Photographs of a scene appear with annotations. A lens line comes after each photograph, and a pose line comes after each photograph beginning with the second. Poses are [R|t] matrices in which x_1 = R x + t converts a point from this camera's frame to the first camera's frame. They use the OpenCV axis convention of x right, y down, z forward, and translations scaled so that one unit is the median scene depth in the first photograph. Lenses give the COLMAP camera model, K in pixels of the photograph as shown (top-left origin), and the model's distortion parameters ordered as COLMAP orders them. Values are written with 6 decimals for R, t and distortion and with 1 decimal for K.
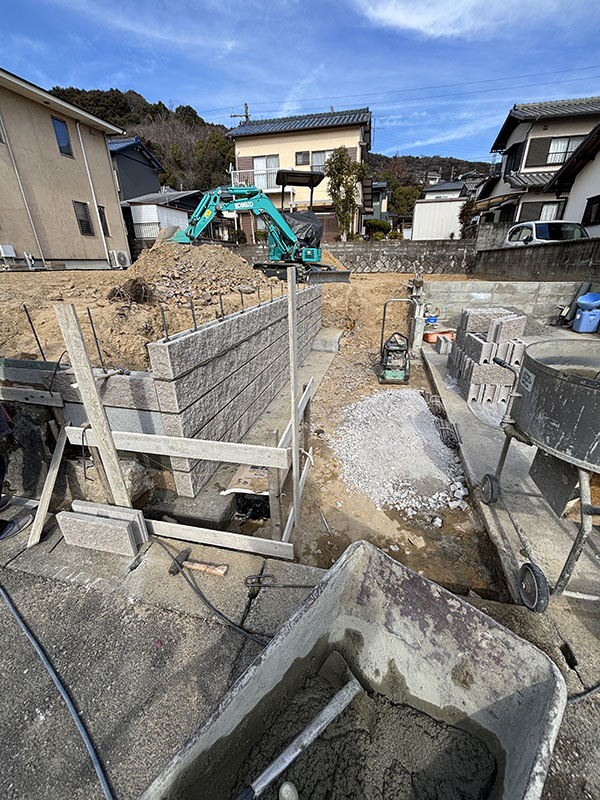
lens RADIAL K [[320.6, 0, 301.5], [0, 320.6, 400.4], [0, 0, 1]] dist [-0.002074, 0.000823]
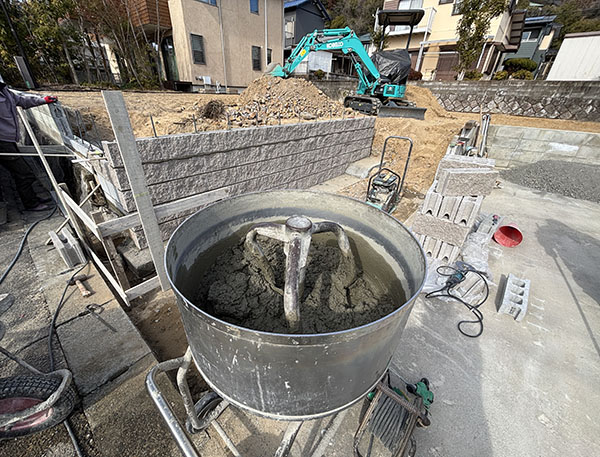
lens RADIAL K [[244.3, 0, 295.3], [0, 244.3, 228.3], [0, 0, 1]] dist [-0.000037, 0.000169]
pose [[0.880546, 0.265589, -0.392556, 0.097438], [-0.228905, 0.963553, 0.138446, -0.015927], [0.415018, -0.032050, 0.909248, 0.034245]]
